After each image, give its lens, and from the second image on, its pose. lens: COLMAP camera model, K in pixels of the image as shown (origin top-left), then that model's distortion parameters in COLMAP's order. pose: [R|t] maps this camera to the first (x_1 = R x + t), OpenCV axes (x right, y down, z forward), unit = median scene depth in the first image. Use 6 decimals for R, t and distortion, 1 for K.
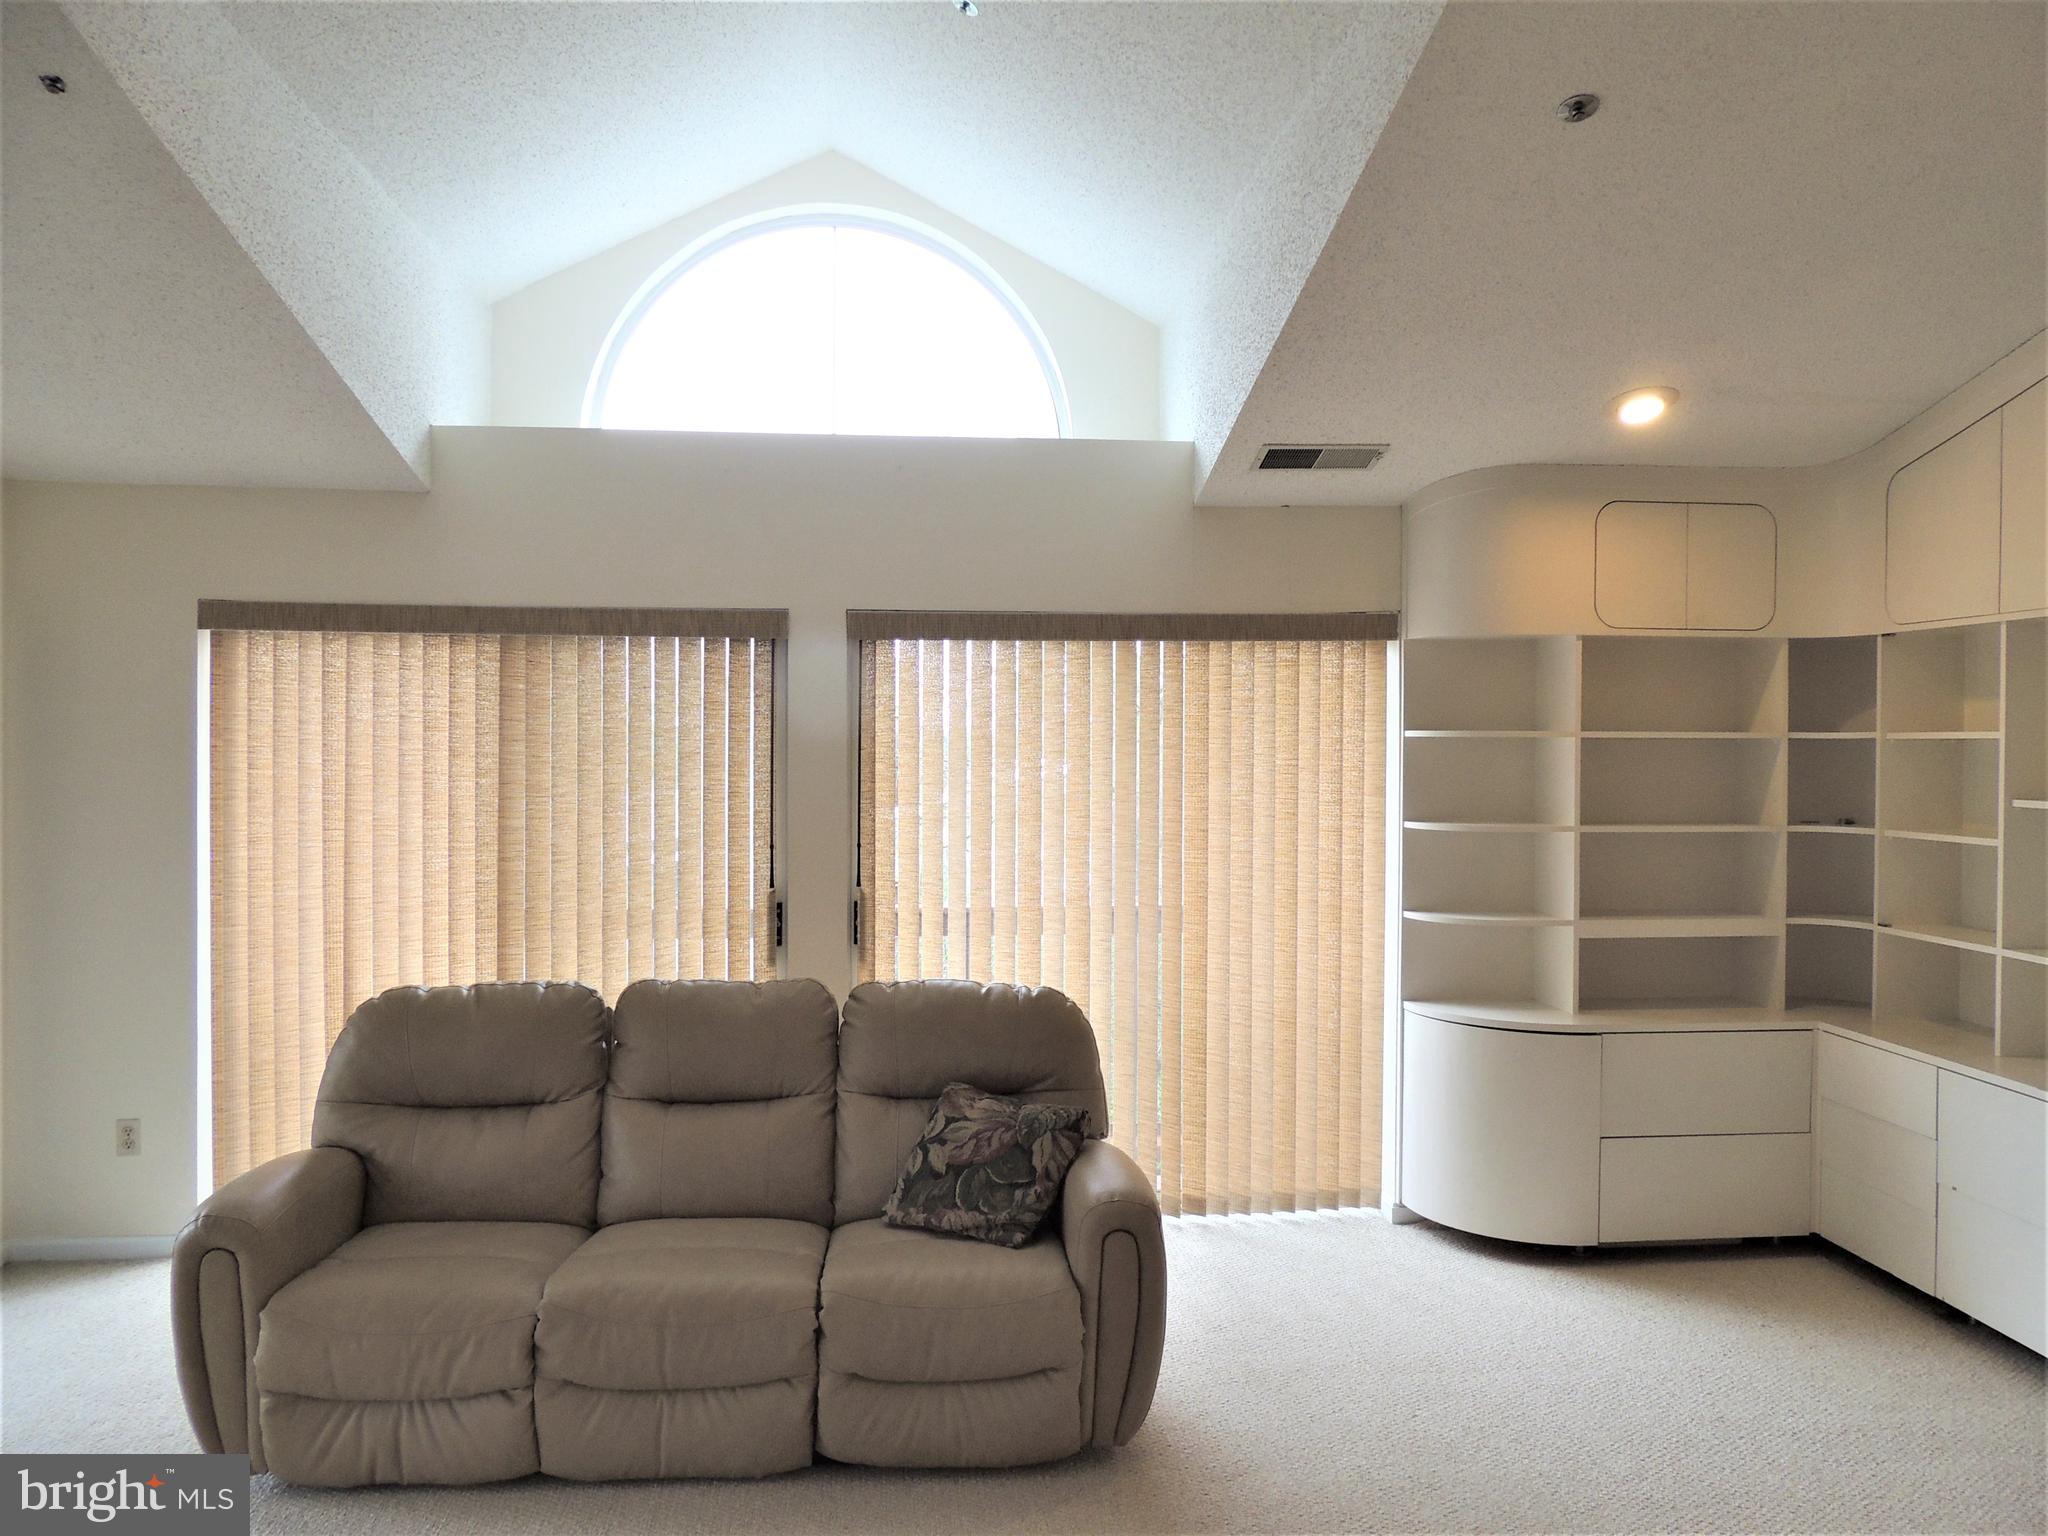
lens RADIAL K [[1473.1, 0, 1013.7], [0, 1473.1, 773.5], [0, 0, 1]] dist [-0.010441, 0.000964]
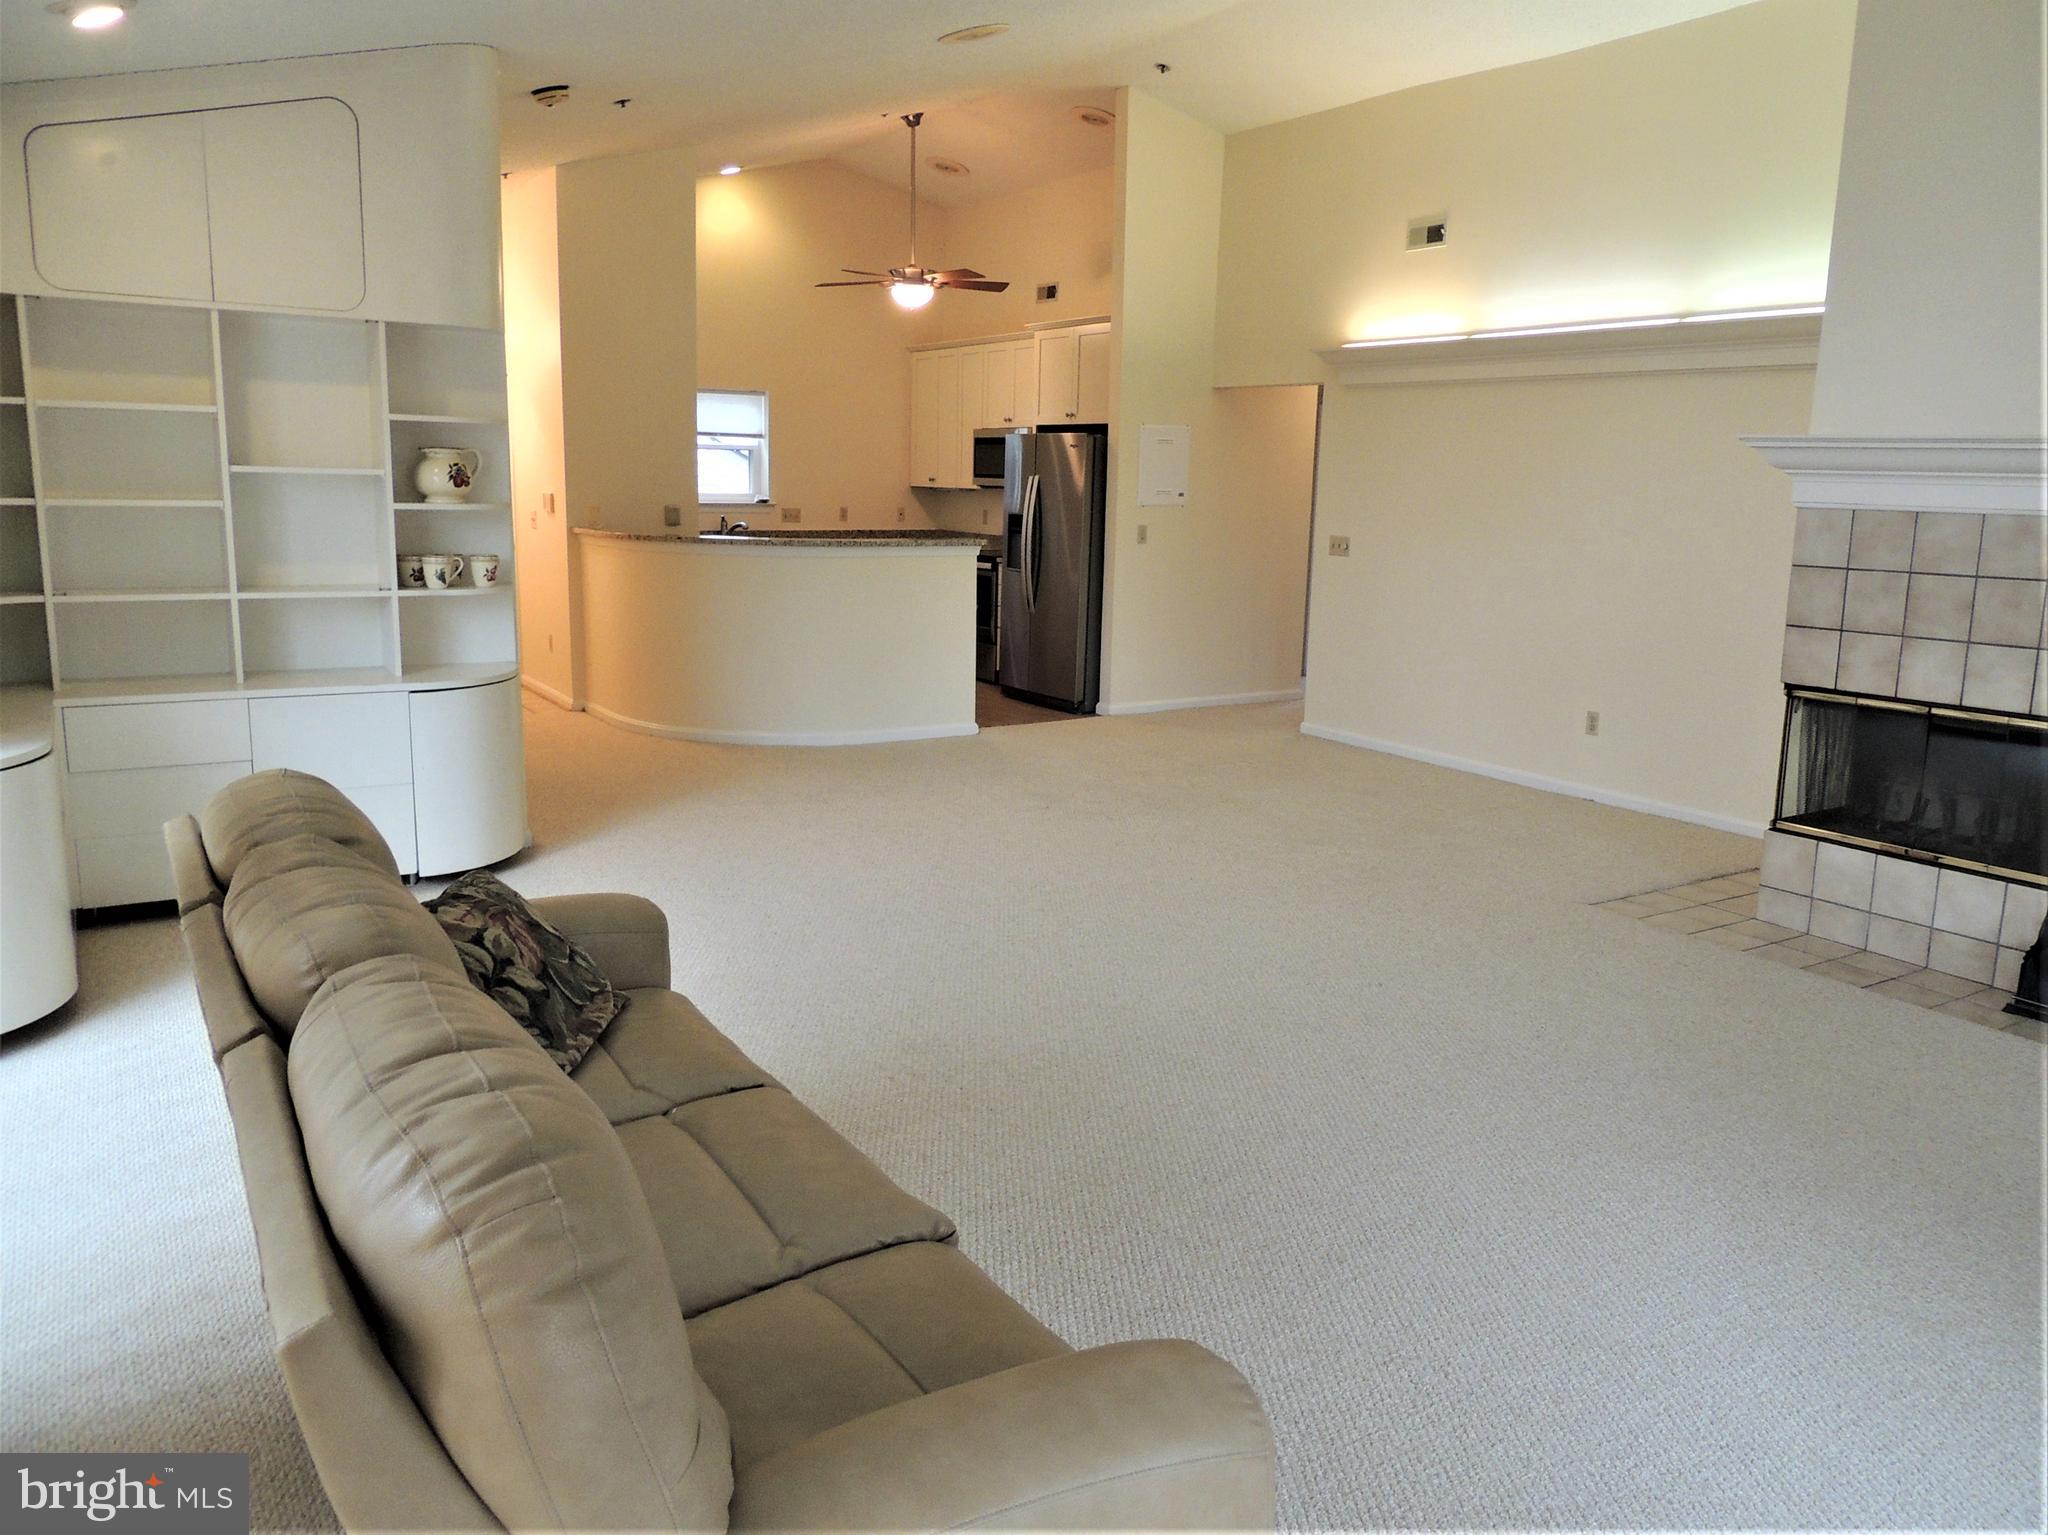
lens RADIAL K [[1473.1, 0, 1027.1], [0, 1473.1, 763.5], [0, 0, 1]] dist [-0.010441, 0.000964]
pose [[-0.452800, -0.185346, 0.872135, -0.612627], [-0.009664, 0.979118, 0.203064, 0.005549], [-0.891560, 0.083519, -0.445136, 0.860763]]
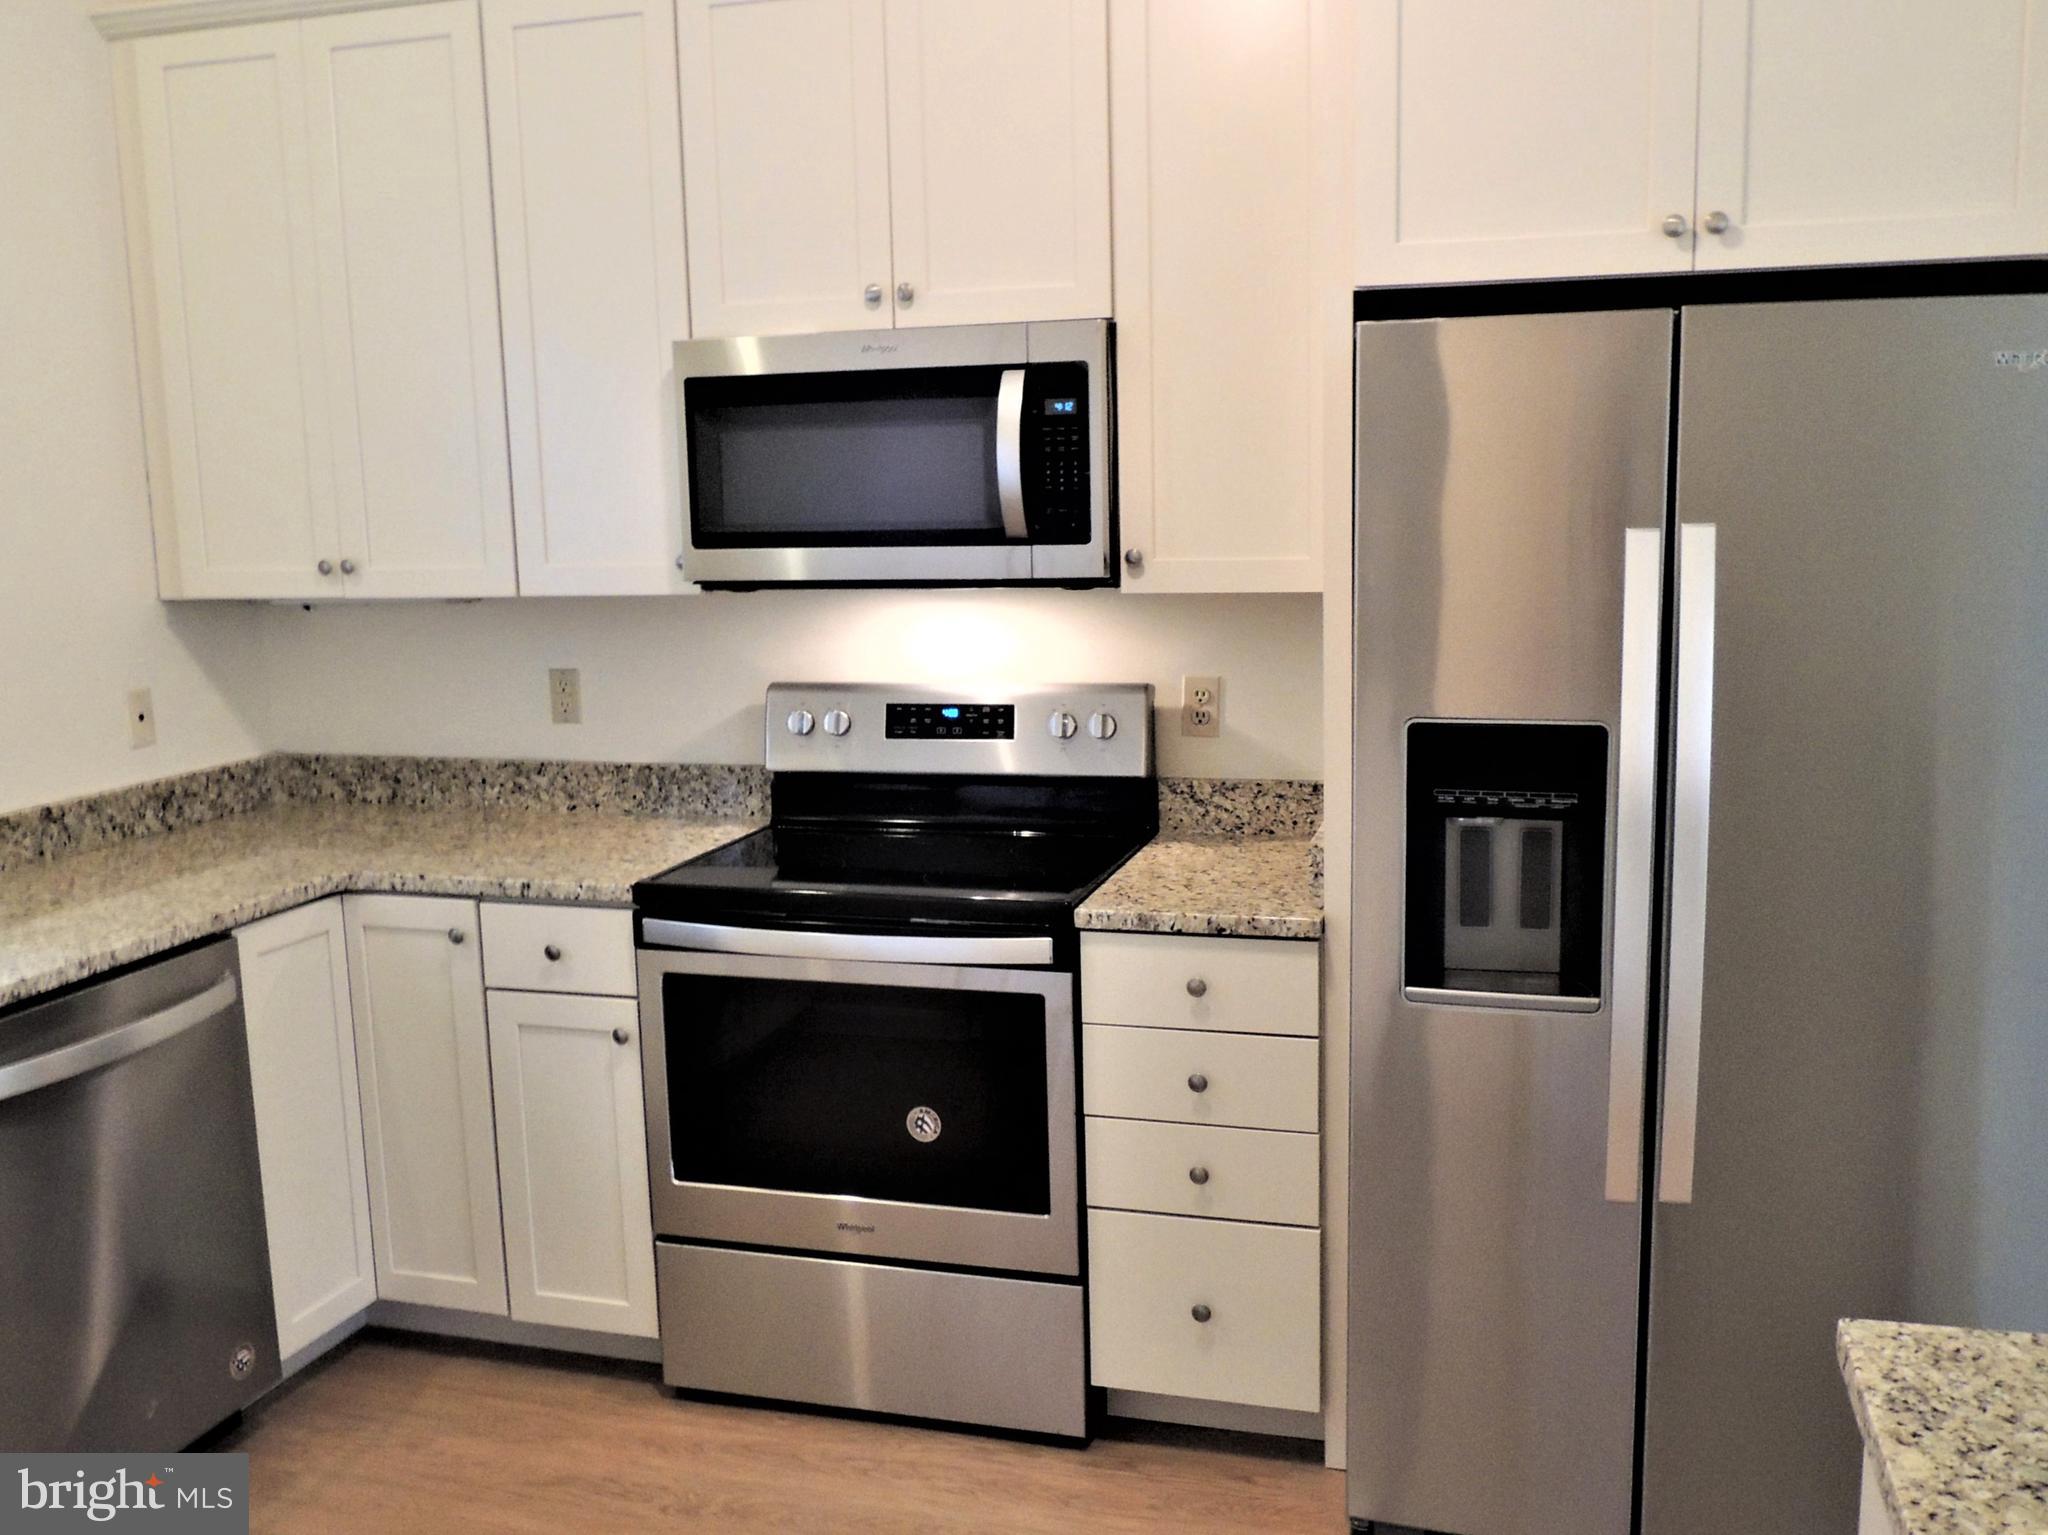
lens RADIAL K [[1841.6, 0, 1033.9], [0, 1841.6, 763.5], [0, 0, 1]] dist [-0.016380, 0.014590]
pose [[-0.928278, -0.035369, 0.370202, 1.279363], [0.029444, 0.985352, 0.167970, 0.004221], [-0.370720, 0.166823, -0.913639, 0.419817]]
